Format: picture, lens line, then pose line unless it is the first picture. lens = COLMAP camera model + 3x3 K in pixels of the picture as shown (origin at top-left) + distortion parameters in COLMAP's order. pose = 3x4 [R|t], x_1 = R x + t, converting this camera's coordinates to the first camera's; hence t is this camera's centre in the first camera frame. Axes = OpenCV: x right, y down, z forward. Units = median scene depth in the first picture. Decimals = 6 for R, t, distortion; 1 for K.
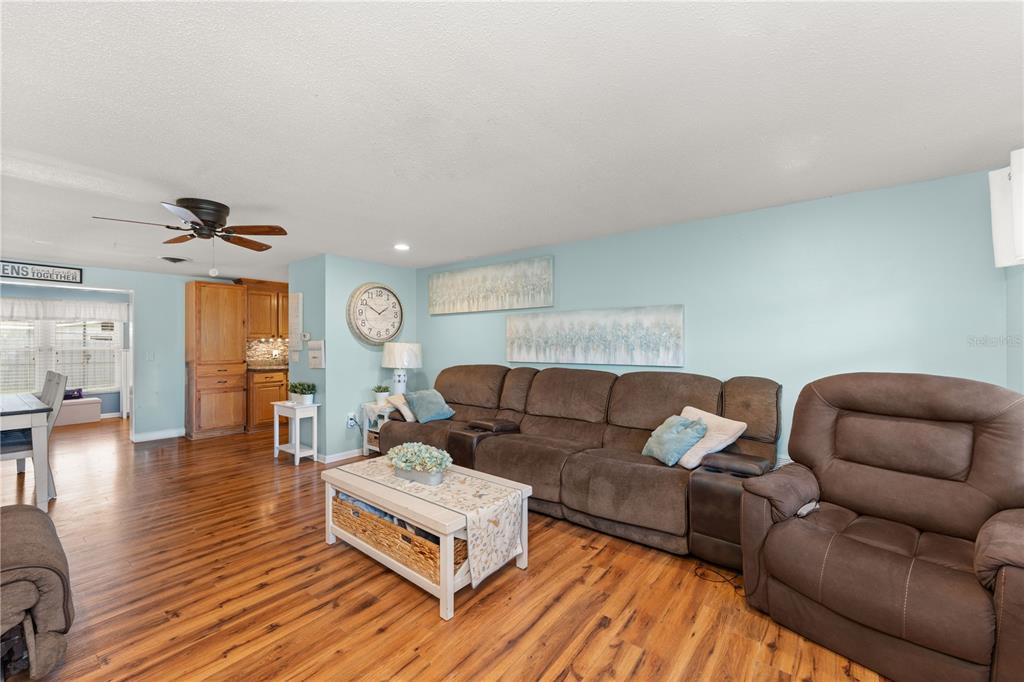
lens RADIAL K [[410.0, 0, 510.3], [0, 410.0, 337.2], [0, 0, 1]] dist [0.002457, 0.000040]
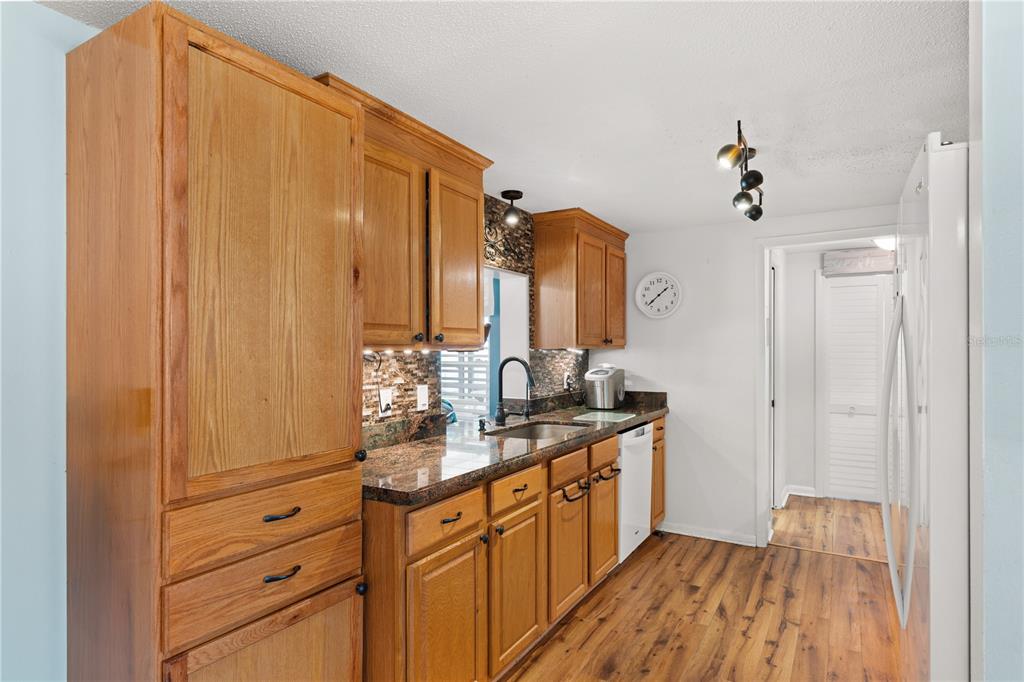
lens RADIAL K [[552.2, 0, 511.9], [0, 552.2, 346.7], [0, 0, 1]] dist [0.000962, 0.000110]
pose [[0.990945, 0.000679, 0.134265, -0.652909], [-0.002070, 0.999946, 0.010227, -0.000678], [-0.134251, -0.010412, 0.990893, 0.756355]]
